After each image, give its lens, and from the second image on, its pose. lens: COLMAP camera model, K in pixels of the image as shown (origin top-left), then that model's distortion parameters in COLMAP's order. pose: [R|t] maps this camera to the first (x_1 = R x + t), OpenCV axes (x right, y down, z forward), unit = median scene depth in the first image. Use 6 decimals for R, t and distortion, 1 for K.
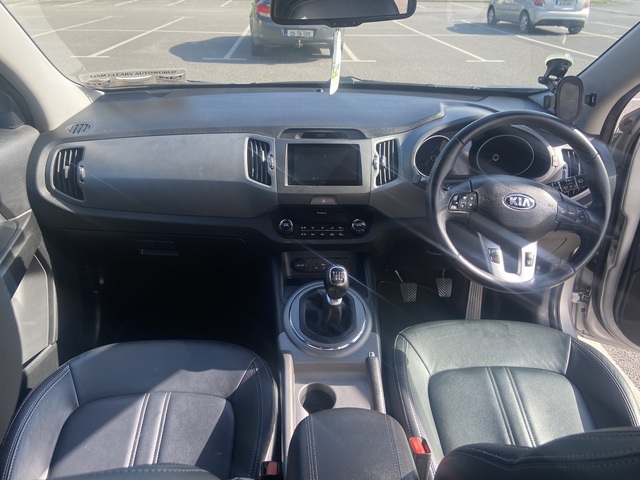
lens RADIAL K [[485.9, 0, 323.6], [0, 485.9, 236.8], [0, 0, 1]] dist [0.070831, -0.085461]
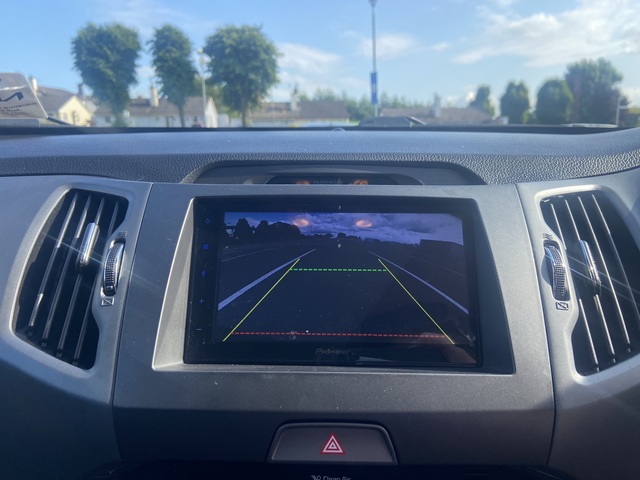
lens RADIAL K [[485.9, 0, 321.3], [0, 485.9, 245.8], [0, 0, 1]] dist [0.070831, -0.085461]
pose [[0.996482, -0.011820, -0.082971, 0.013259], [-0.011657, 0.960835, -0.276877, -0.095554], [0.082994, 0.276870, 0.957316, 0.758663]]
